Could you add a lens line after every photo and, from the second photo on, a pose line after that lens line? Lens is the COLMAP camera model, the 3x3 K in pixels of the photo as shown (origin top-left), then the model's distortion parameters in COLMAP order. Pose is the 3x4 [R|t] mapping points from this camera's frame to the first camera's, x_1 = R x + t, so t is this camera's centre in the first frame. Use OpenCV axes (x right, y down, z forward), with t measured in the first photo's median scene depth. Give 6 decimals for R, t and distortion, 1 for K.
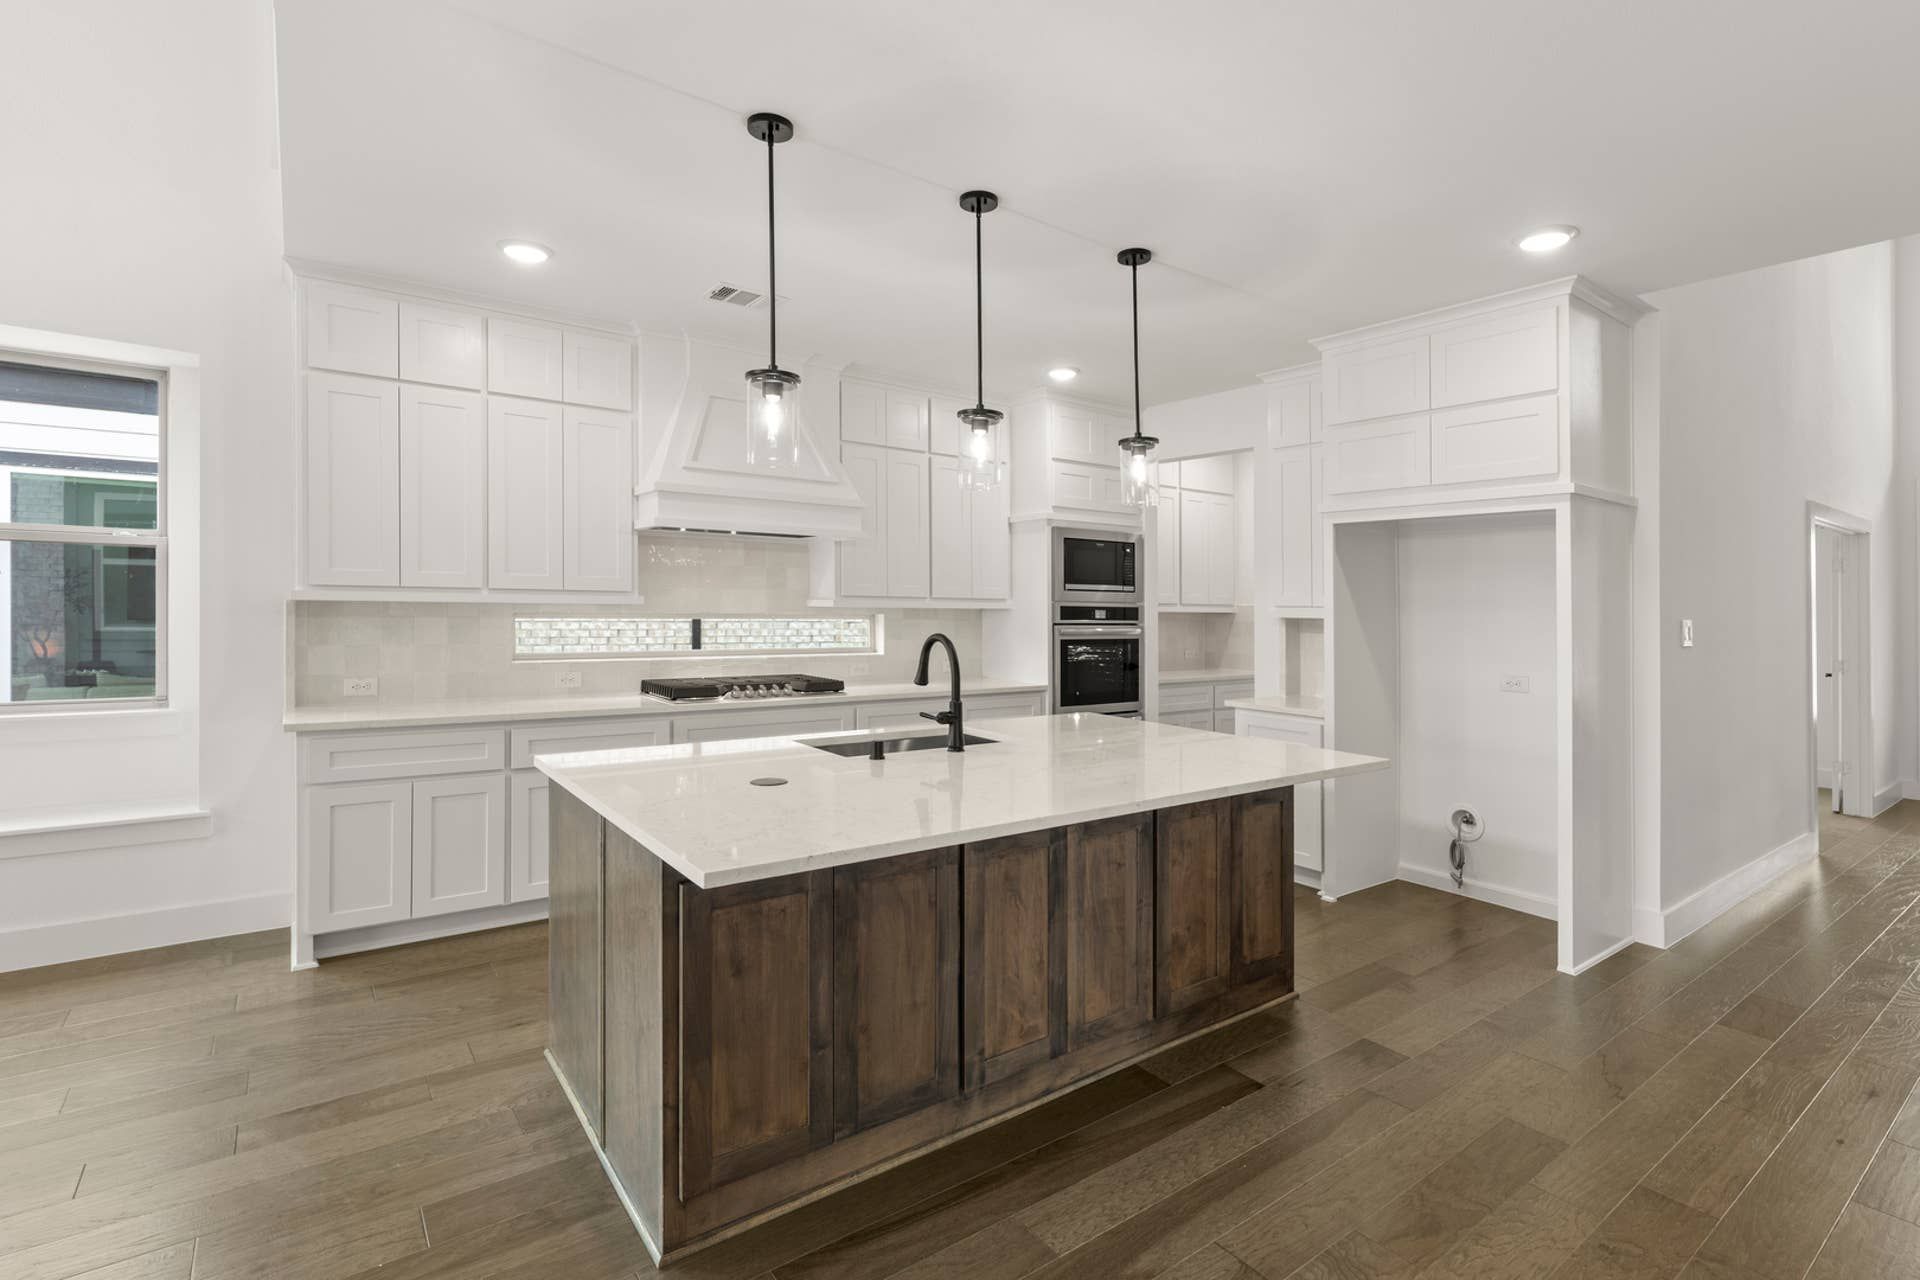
lens RADIAL K [[886.7, 0, 960.7], [0, 886.7, 603.0], [0, 0, 1]] dist [0.001754, 0.000273]
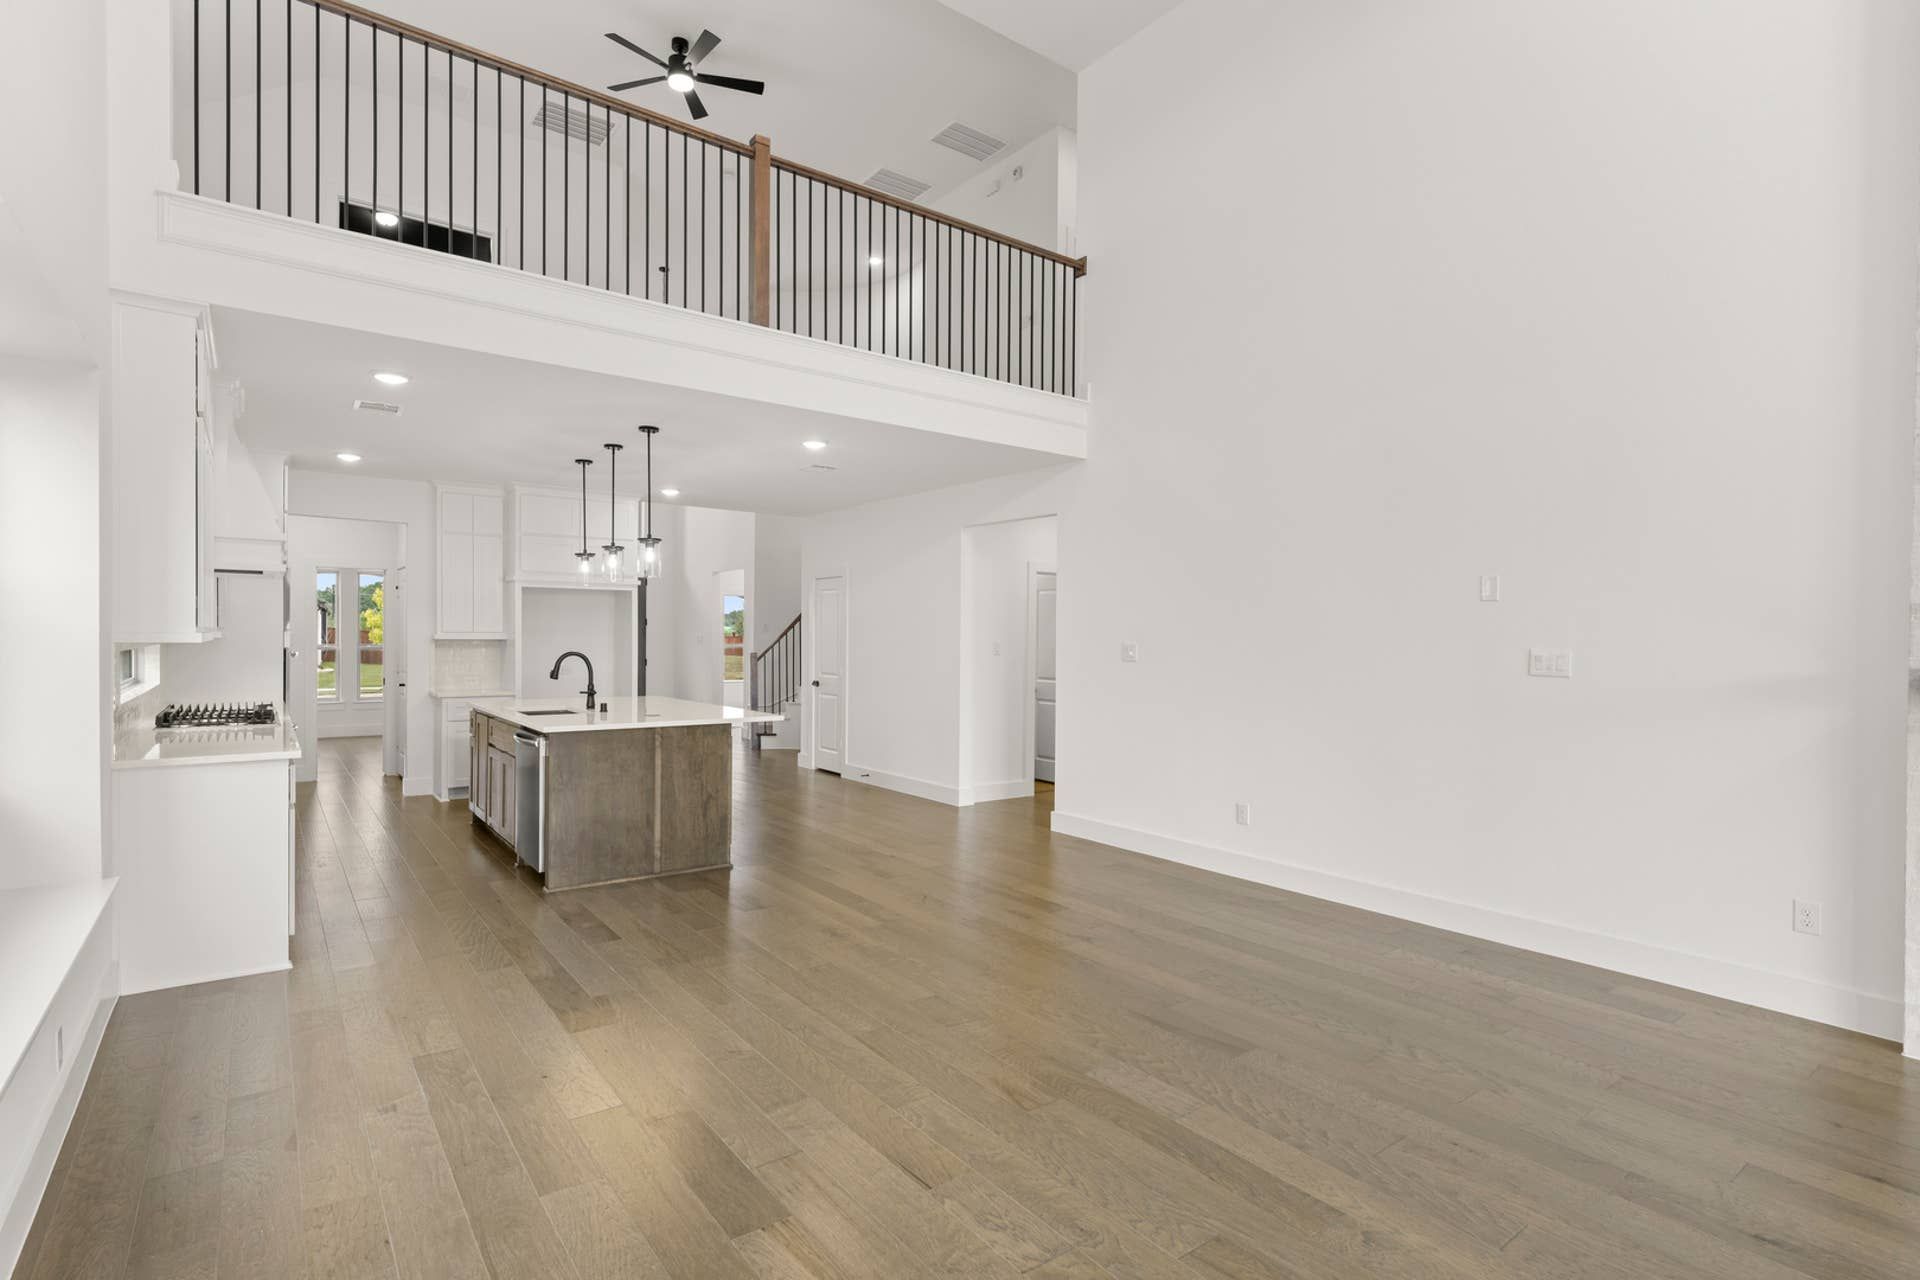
lens RADIAL K [[963.3, 0, 960.0], [0, 963.3, 640.0], [0, 0, 1]] dist [-0.000837, -0.000186]
pose [[-0.007763, -0.021636, 0.999736, -1.684090], [-0.009865, 0.999719, 0.021559, -0.034844], [-0.999921, -0.009695, -0.007974, 0.135286]]
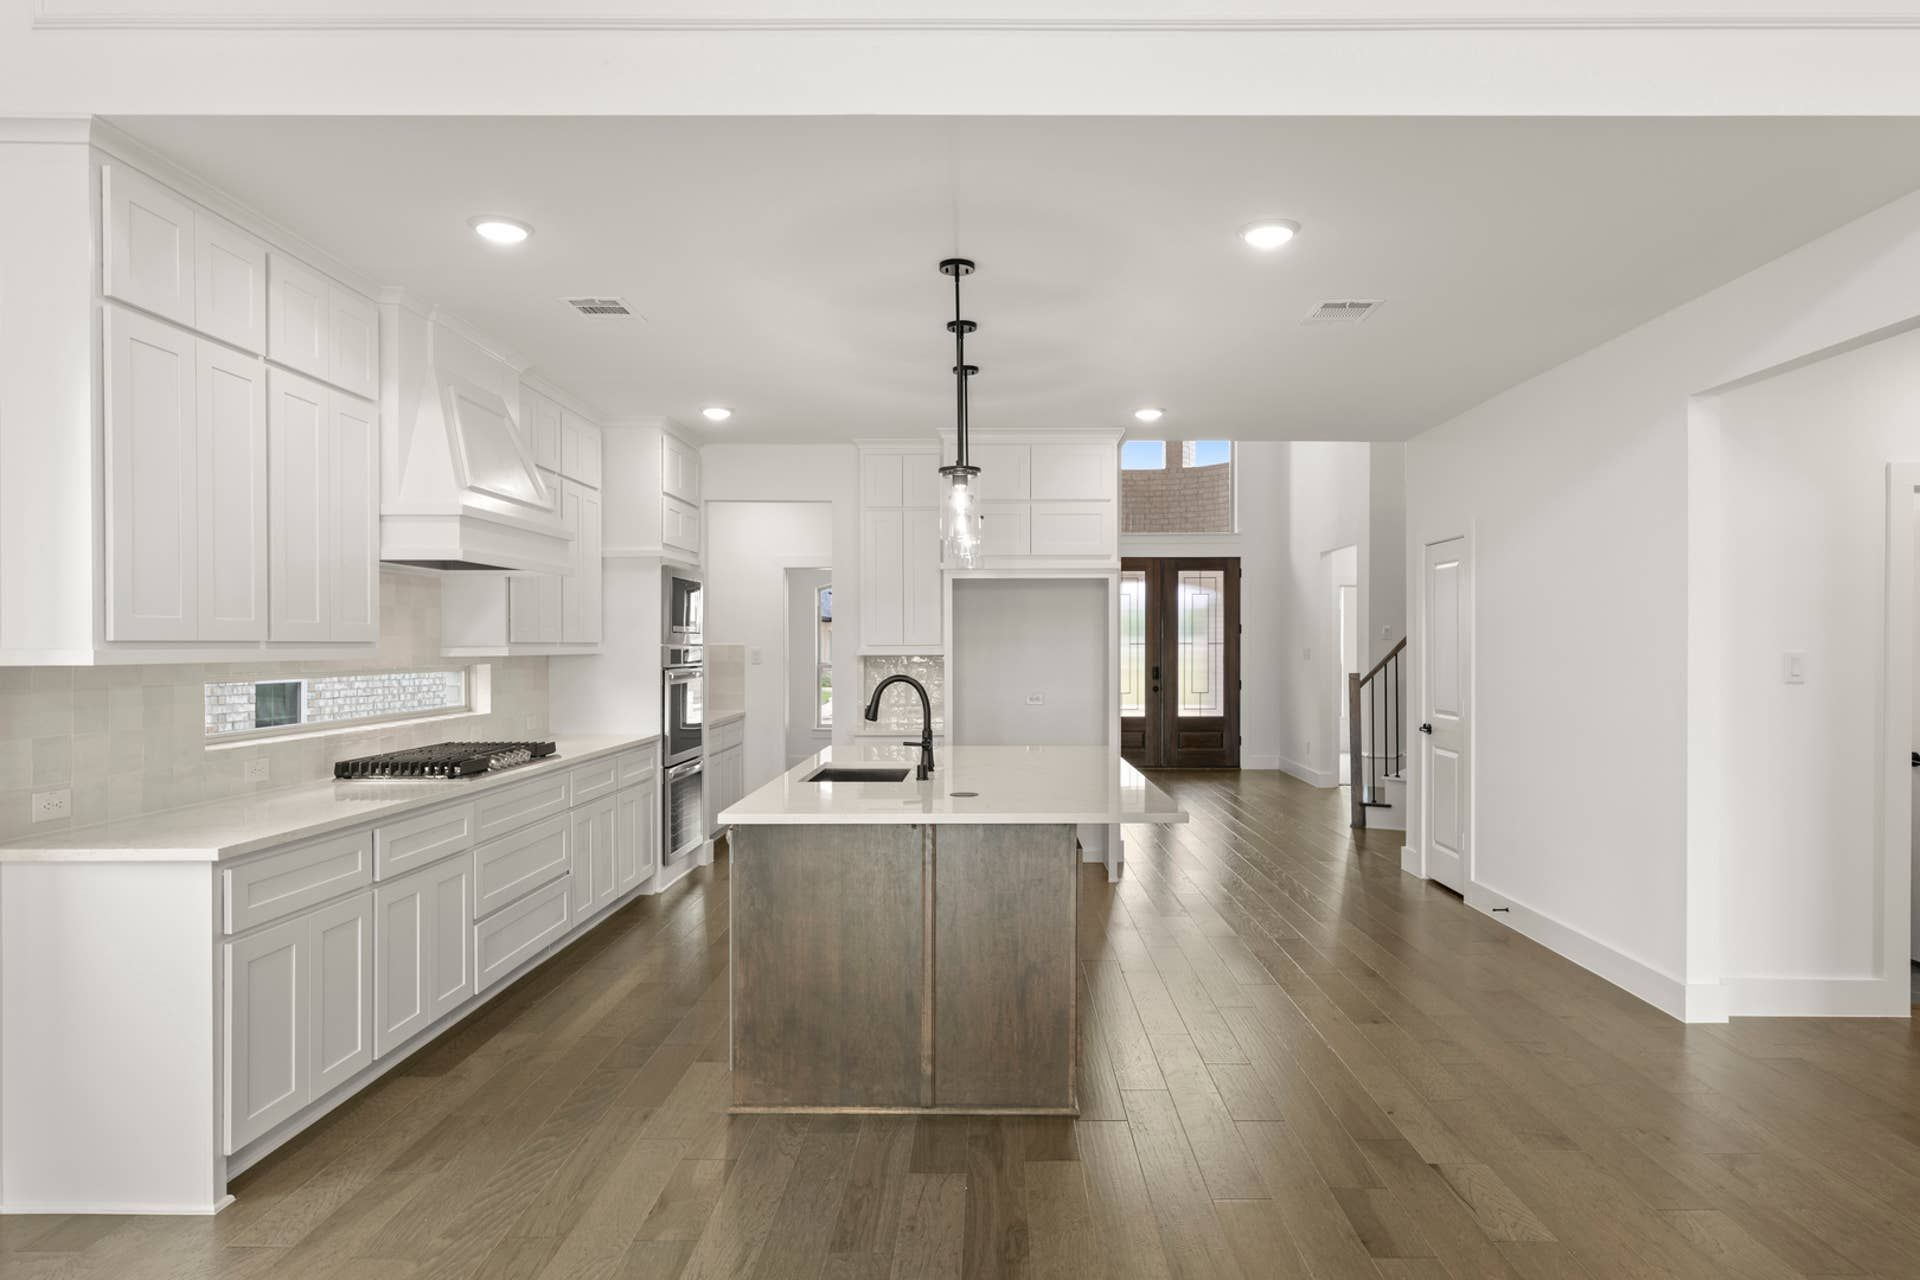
lens RADIAL K [[1136.6, 0, 983.0], [0, 1136.6, 657.8], [0, 0, 1]] dist [-0.001497, 0.000923]
pose [[0.593520, -0.026427, 0.804386, -0.916746], [0.012695, 0.999644, 0.023474, -0.017122], [-0.804719, -0.003721, 0.593644, 0.018030]]
